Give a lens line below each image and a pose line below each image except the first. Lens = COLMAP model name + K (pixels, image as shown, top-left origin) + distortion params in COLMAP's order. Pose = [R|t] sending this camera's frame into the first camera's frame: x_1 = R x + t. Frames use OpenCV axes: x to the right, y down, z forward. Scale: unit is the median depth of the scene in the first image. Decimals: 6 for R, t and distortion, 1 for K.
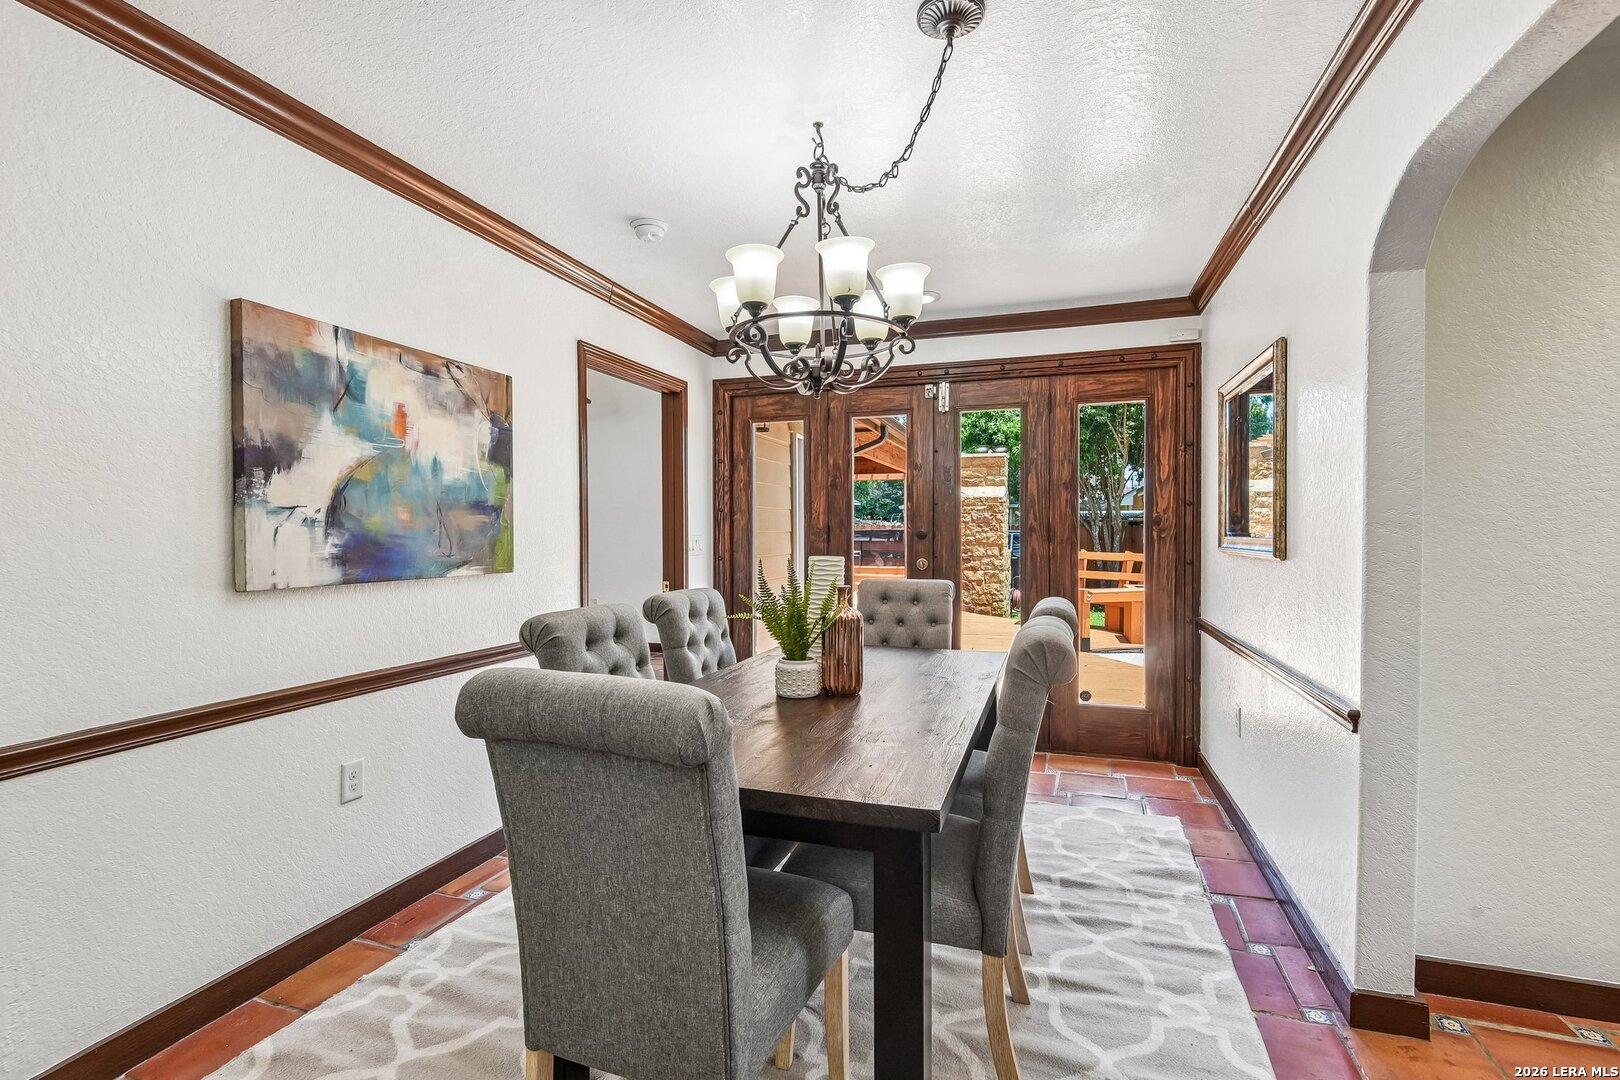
lens RADIAL K [[750.6, 0, 799.3], [0, 750.6, 549.3], [0, 0, 1]] dist [0.001543, -0.001446]
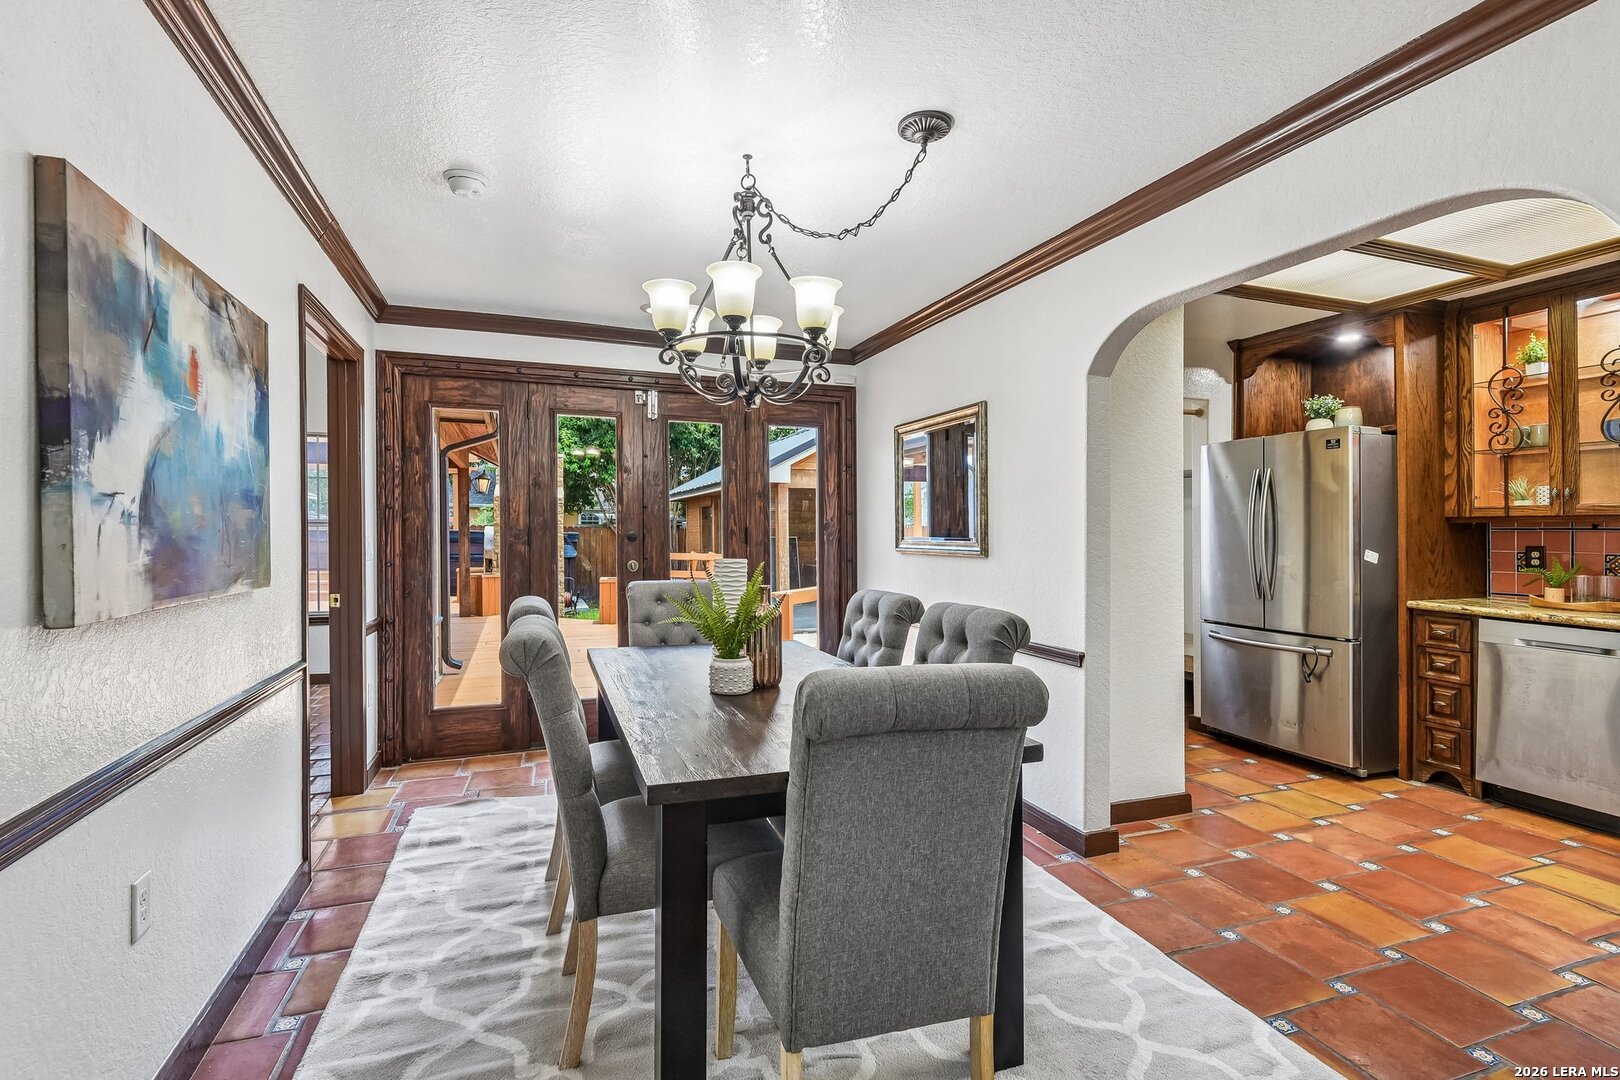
lens RADIAL K [[750.6, 0, 807.7], [0, 750.6, 539.3], [0, 0, 1]] dist [0.001543, -0.001446]
pose [[0.783419, 0.002941, 0.621487, -0.559331], [0.006099, 0.999904, -0.012419, -0.004873], [-0.621464, 0.013520, 0.783326, 0.110666]]
